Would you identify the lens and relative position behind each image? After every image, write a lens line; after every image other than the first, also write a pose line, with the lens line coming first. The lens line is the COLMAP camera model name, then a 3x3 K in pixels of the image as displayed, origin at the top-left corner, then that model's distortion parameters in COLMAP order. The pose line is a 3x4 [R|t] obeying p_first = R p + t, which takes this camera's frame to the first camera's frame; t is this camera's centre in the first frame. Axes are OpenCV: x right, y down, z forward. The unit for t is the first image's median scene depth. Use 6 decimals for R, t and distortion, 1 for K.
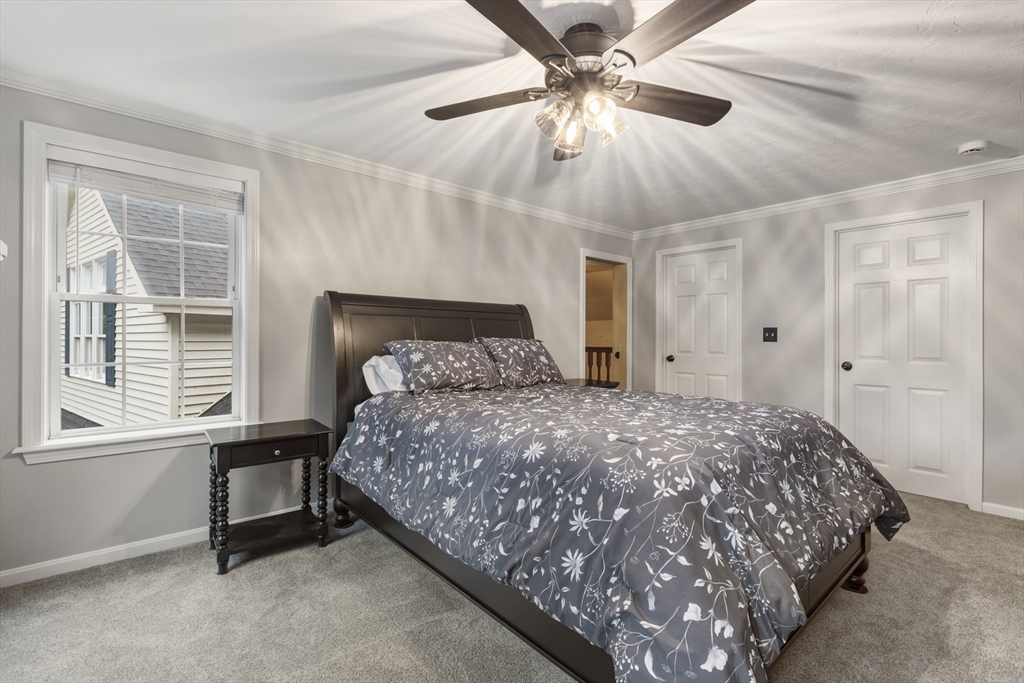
lens RADIAL K [[458.4, 0, 513.3], [0, 458.4, 336.9], [0, 0, 1]] dist [-0.000635, -0.000487]
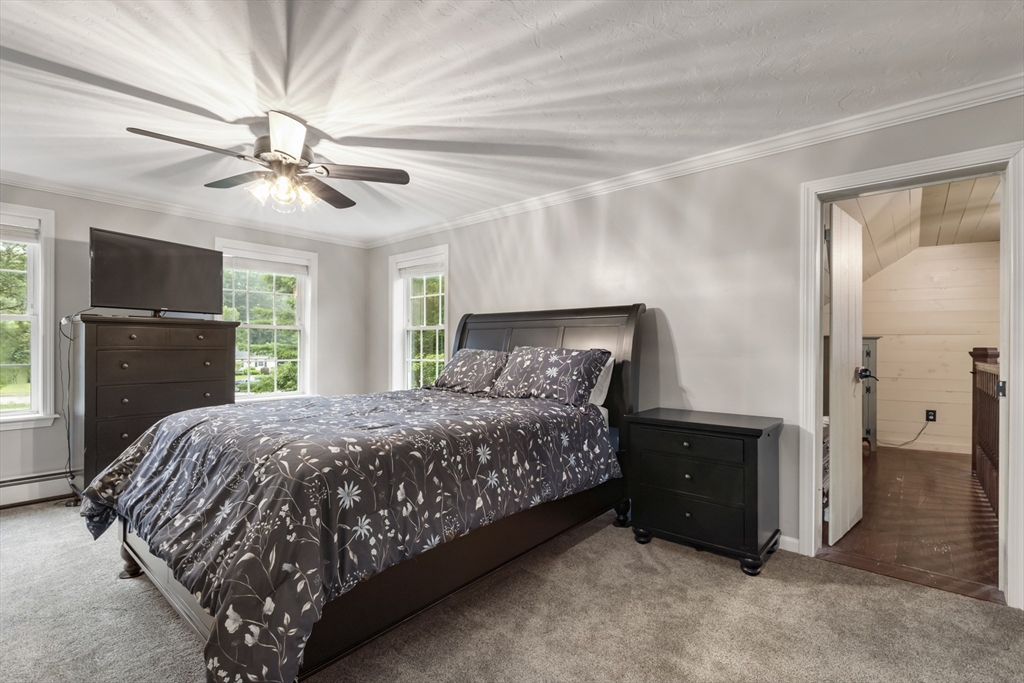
lens RADIAL K [[468.0, 0, 512.0], [0, 468.0, 341.5], [0, 0, 1]] dist [0.000129, -0.000093]
pose [[0.152170, -0.012414, -0.988276, 0.934968], [0.003113, 0.999922, -0.012081, 0.003946], [0.988349, -0.001238, 0.152197, 0.818613]]
